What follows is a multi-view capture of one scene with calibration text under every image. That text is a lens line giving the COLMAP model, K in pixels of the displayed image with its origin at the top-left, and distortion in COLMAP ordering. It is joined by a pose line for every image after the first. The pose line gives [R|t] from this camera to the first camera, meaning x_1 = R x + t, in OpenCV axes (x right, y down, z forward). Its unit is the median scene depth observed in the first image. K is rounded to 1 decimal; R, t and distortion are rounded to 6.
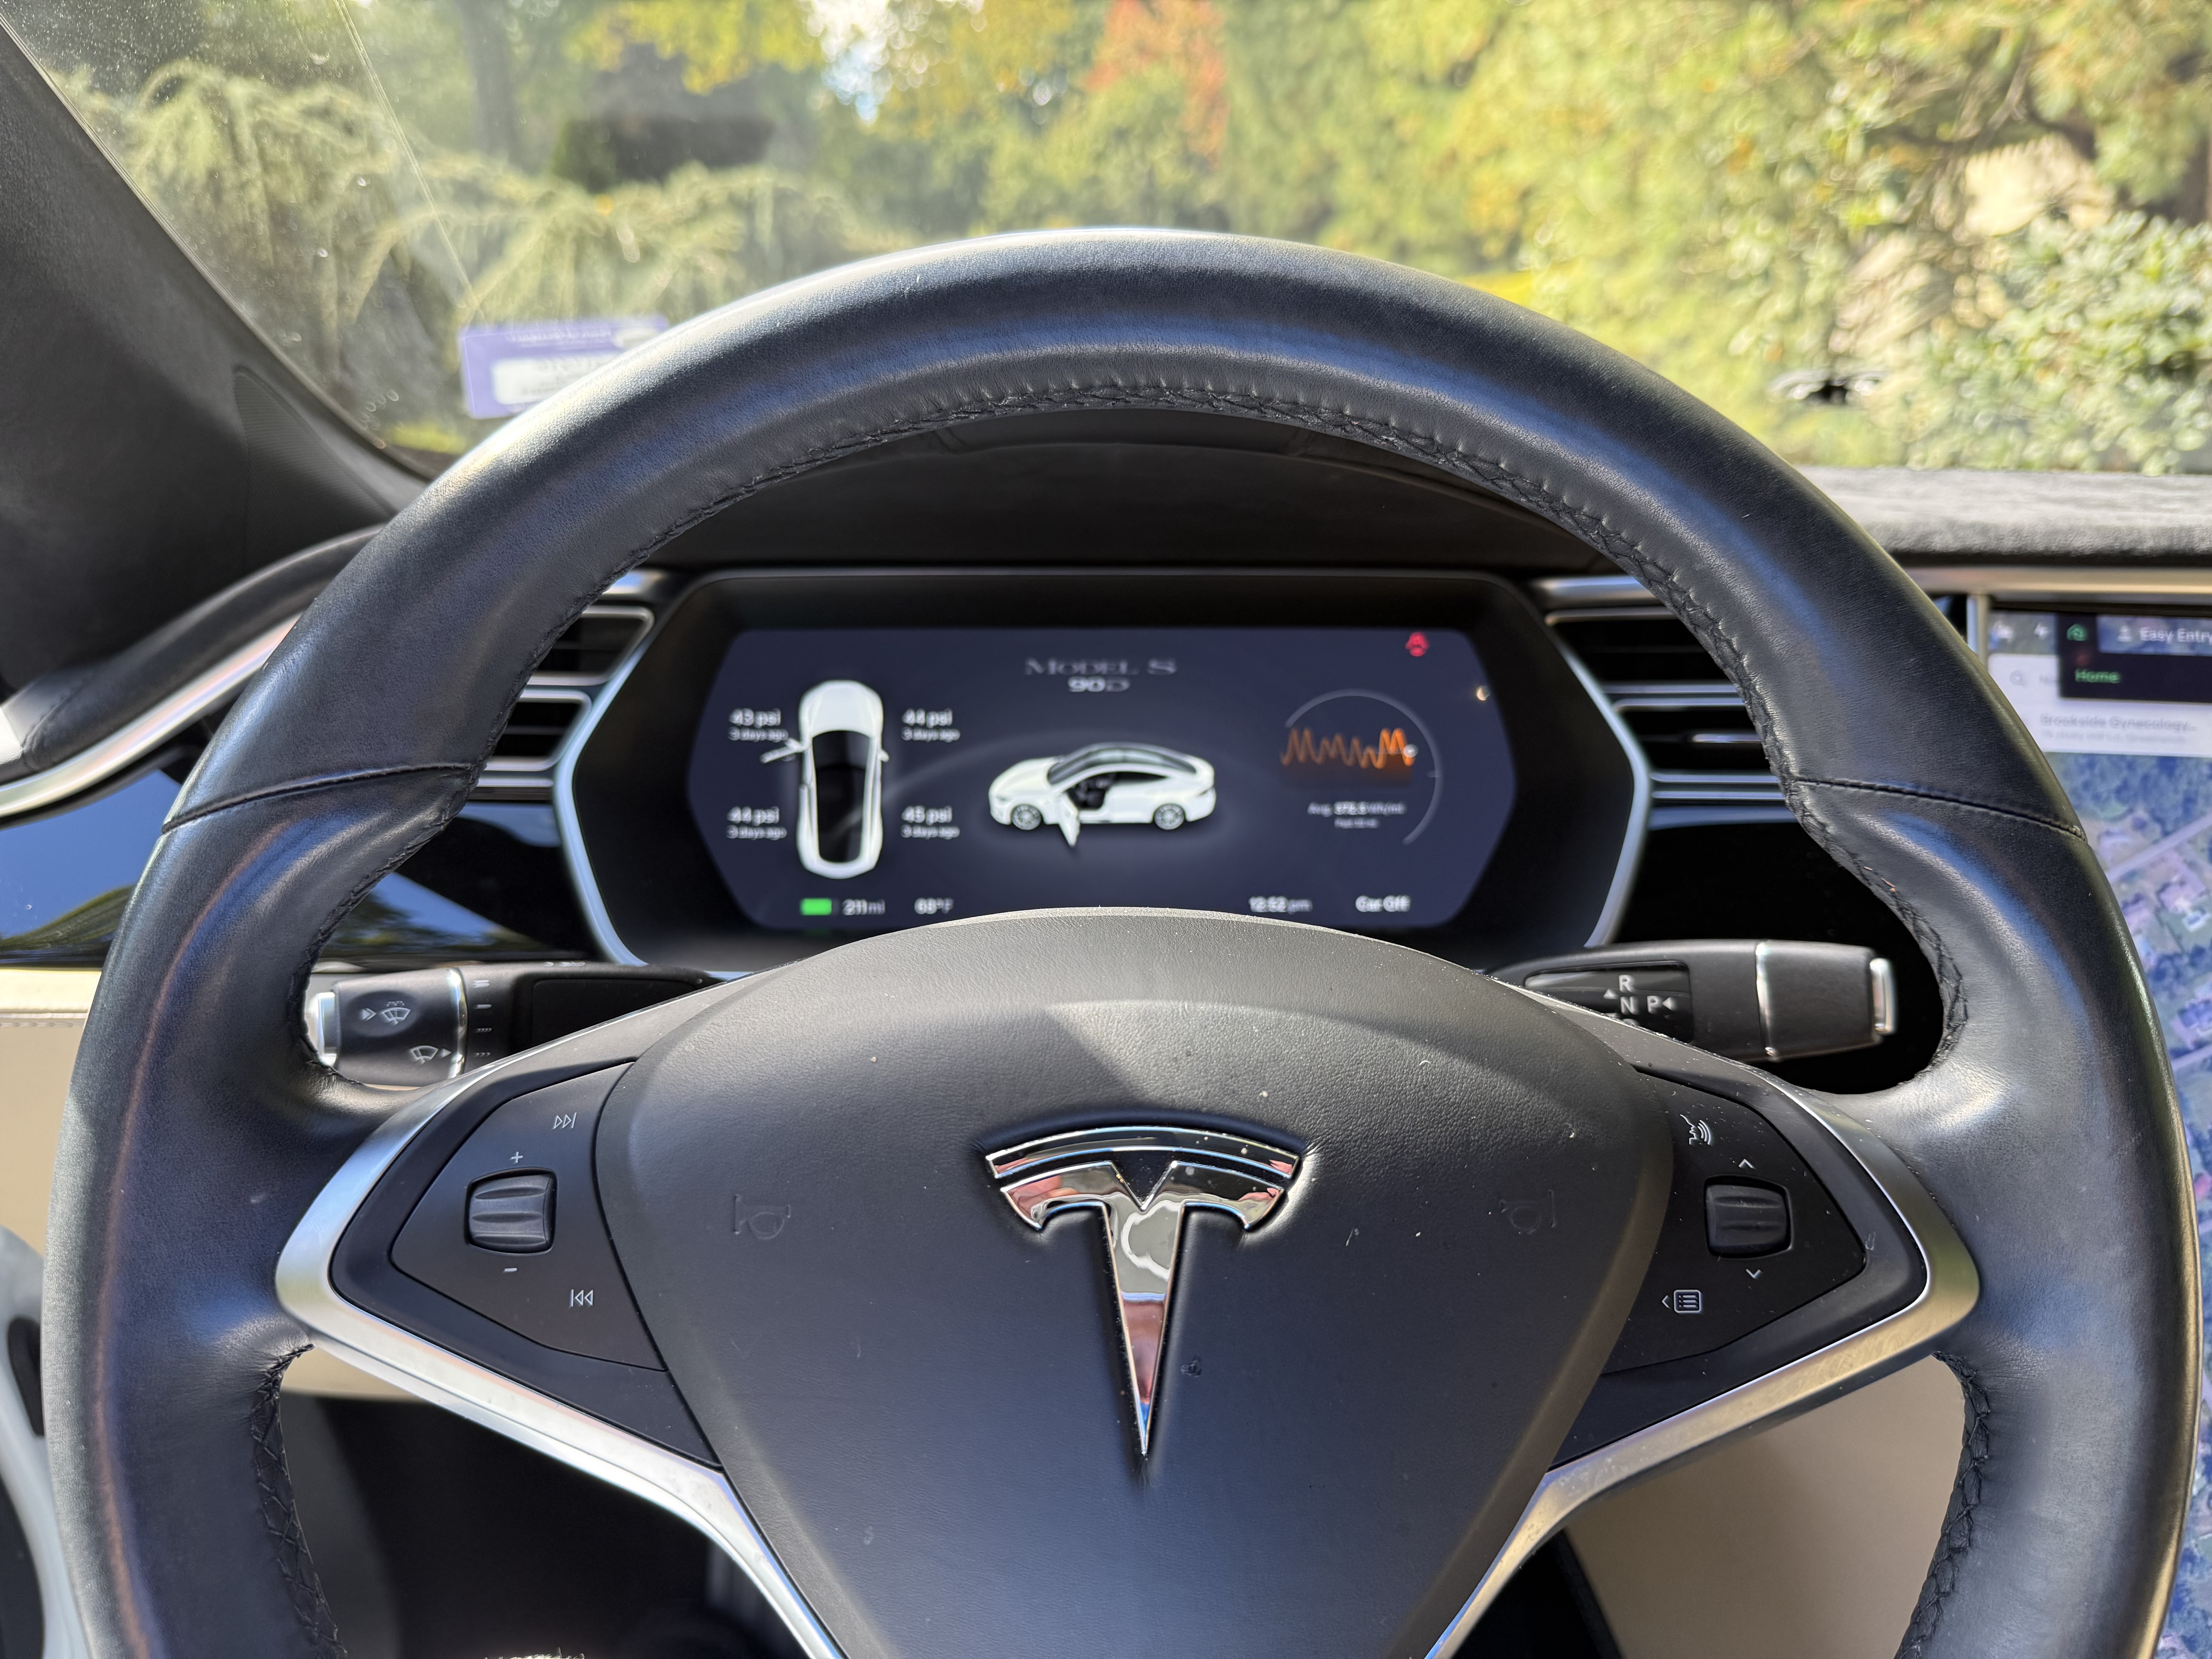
lens RADIAL K [[1565.2, 0, 1106.0], [0, 1565.2, 829.5], [0, 0, 1]] dist [-0.010872, 0.003822]
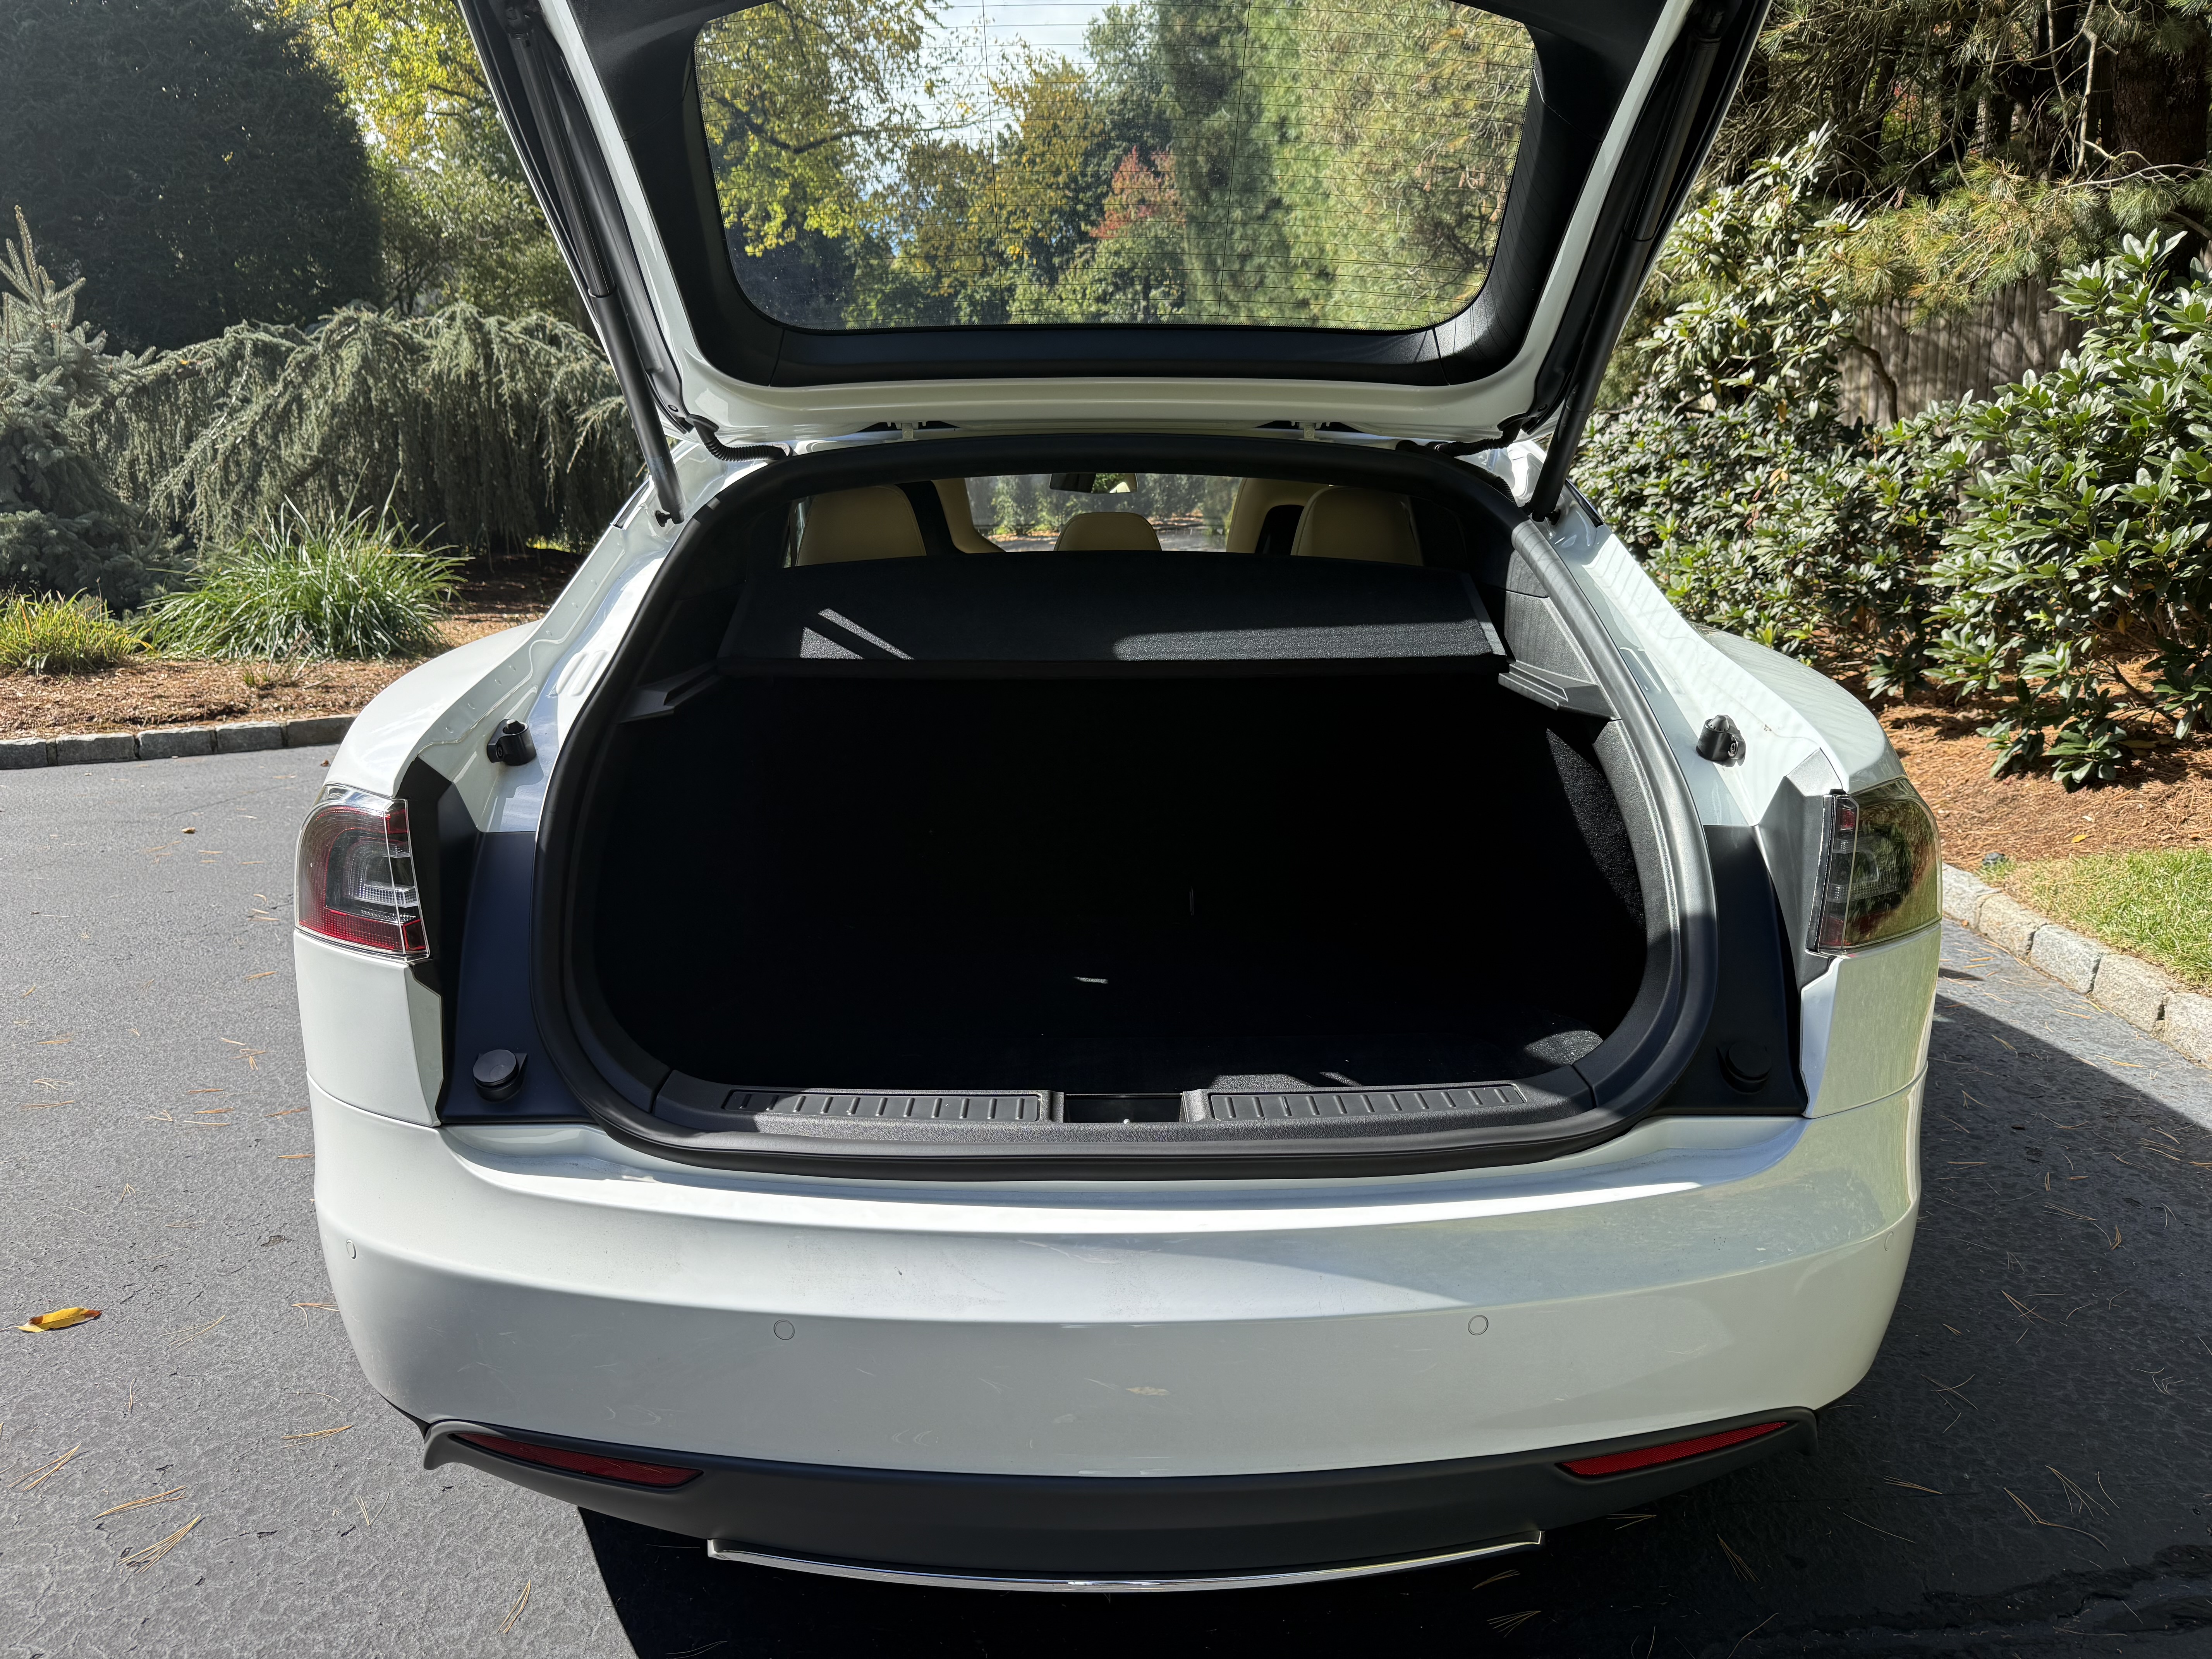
lens RADIAL K [[1561.4, 0, 1100.7], [0, 1561.4, 837.9], [0, 0, 1]] dist [0.003231, -0.011853]
pose [[0.999809, -0.004682, -0.018977, 0.031531], [0.003501, 0.998084, -0.061777, 0.061301], [0.019230, 0.061699, 0.997910, -0.234474]]
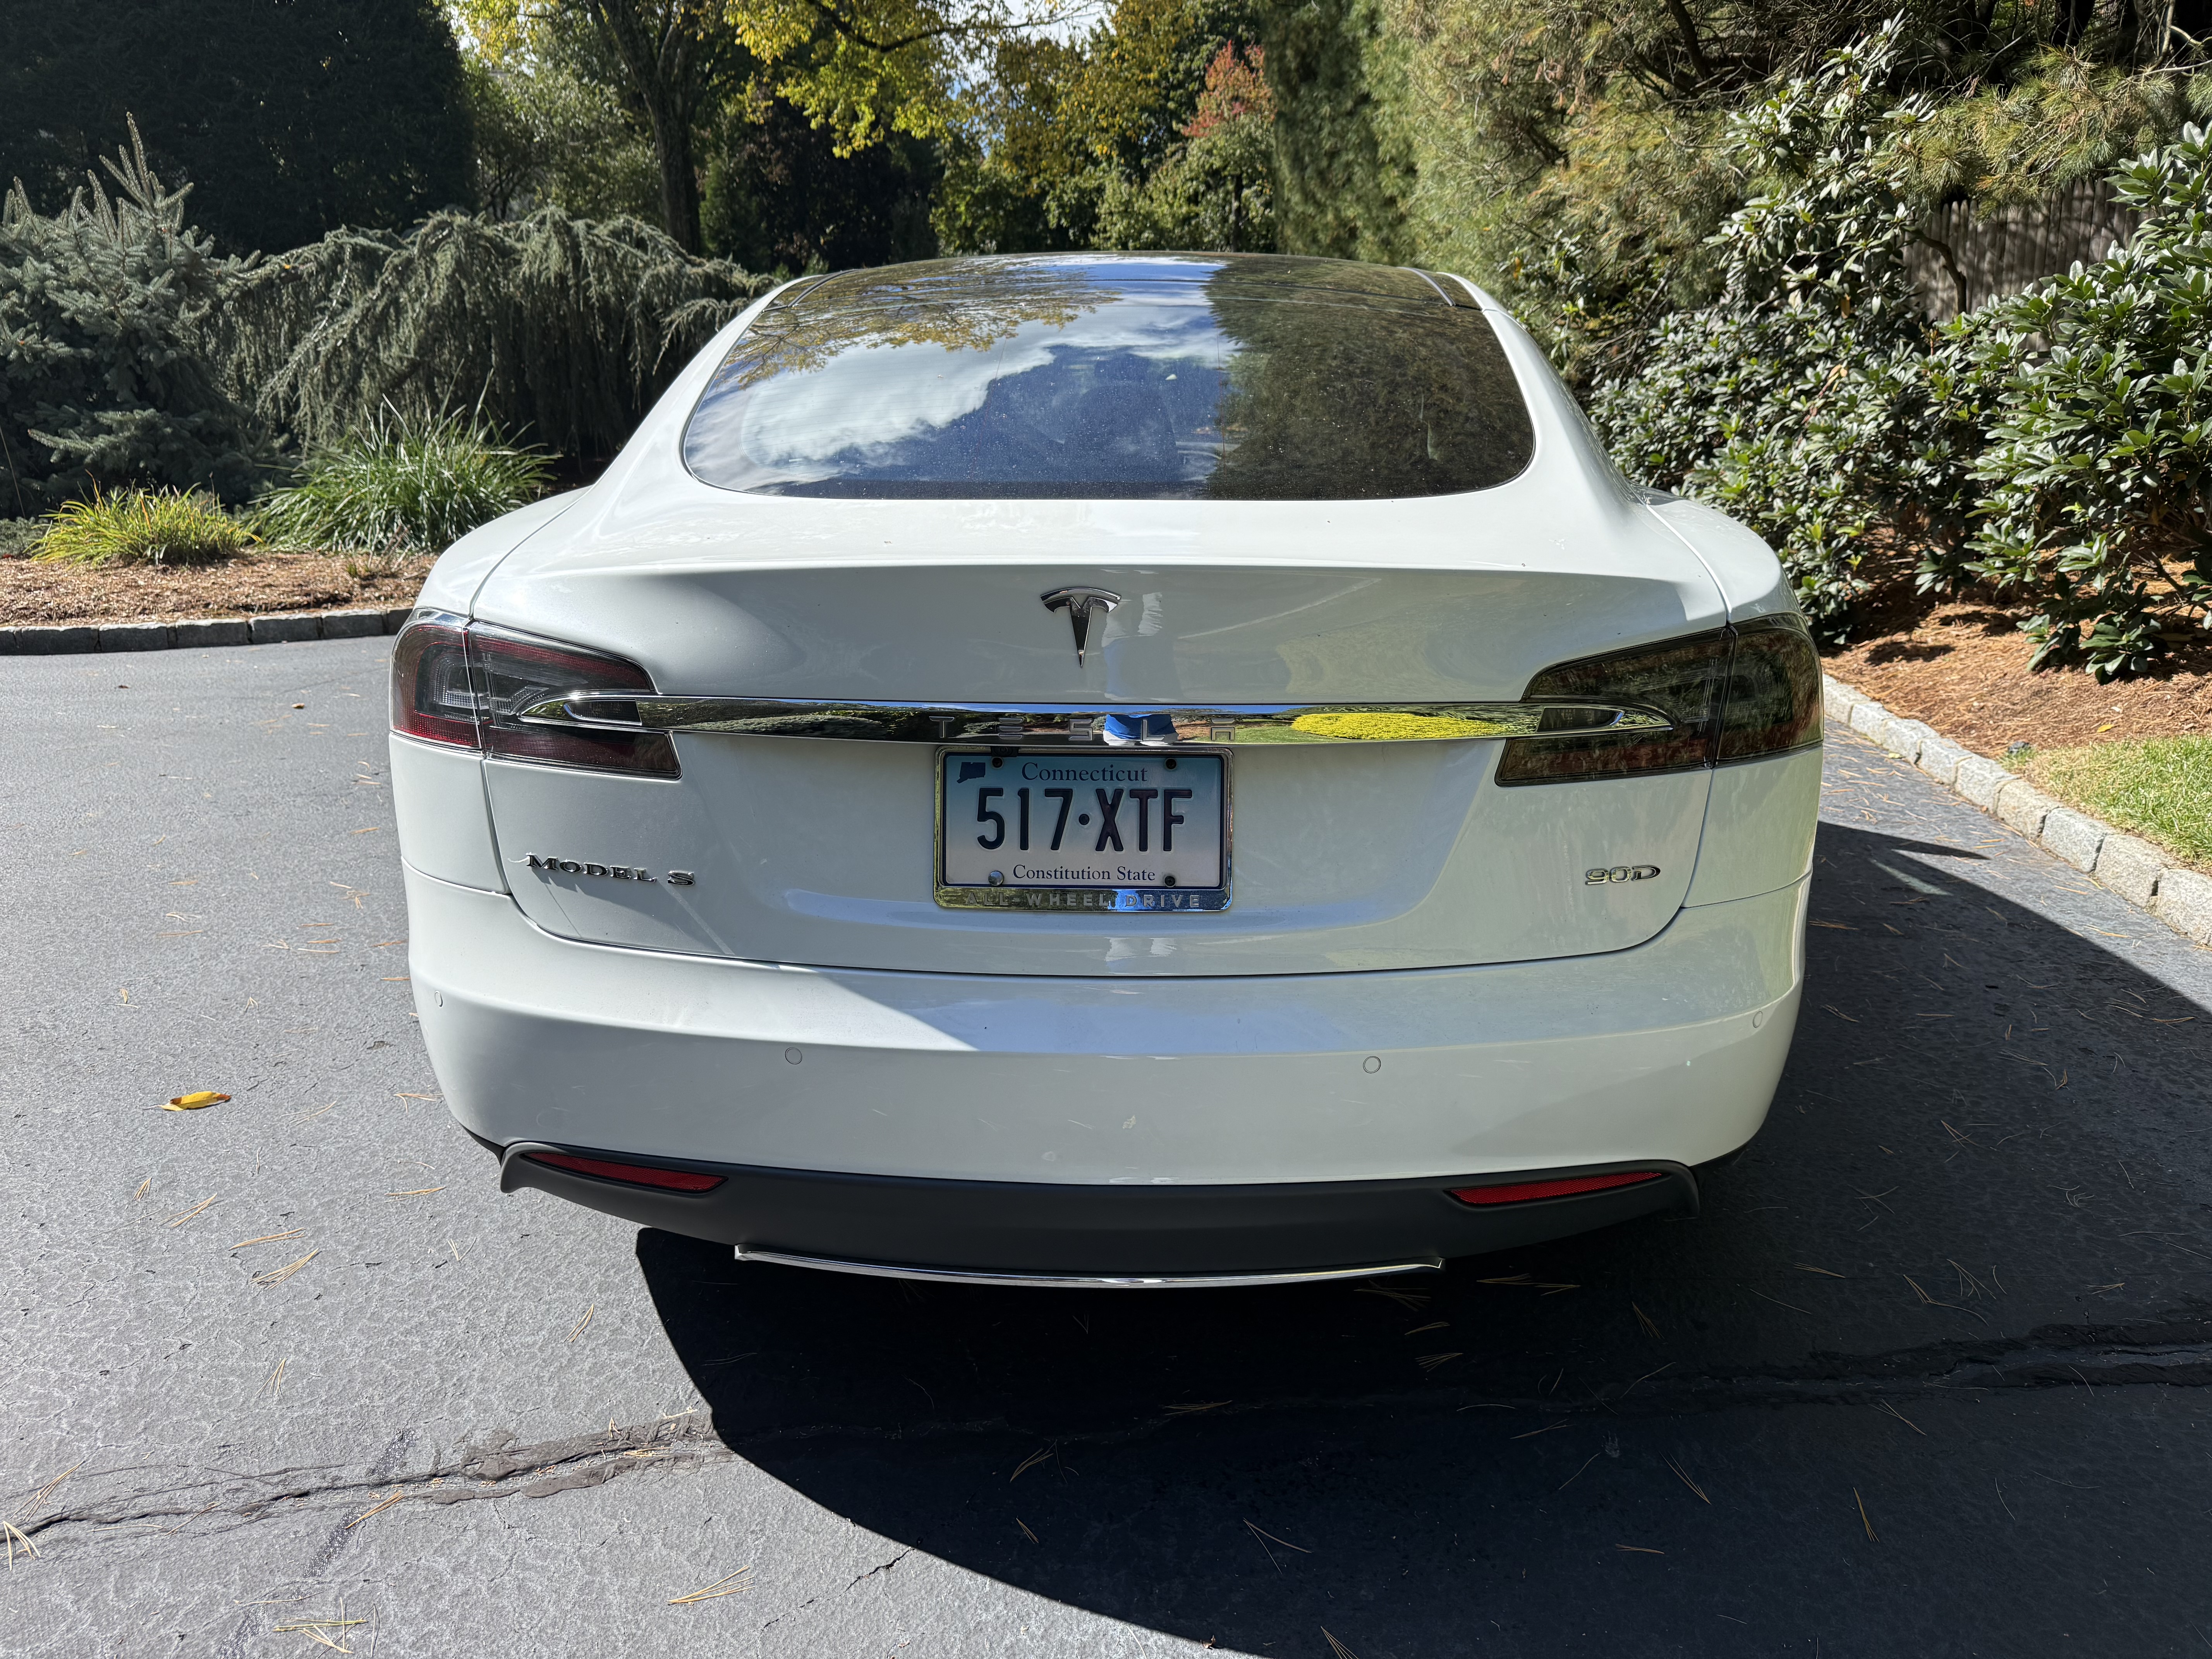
lens RADIAL K [[1565.2, 0, 1106.0], [0, 1565.2, 829.5], [0, 0, 1]] dist [-0.010872, 0.003822]
pose [[0.997509, 0.010640, -0.069734, 0.038776], [-0.011456, 0.999870, -0.011310, 0.067647], [0.069605, 0.012081, 0.997501, -0.246576]]
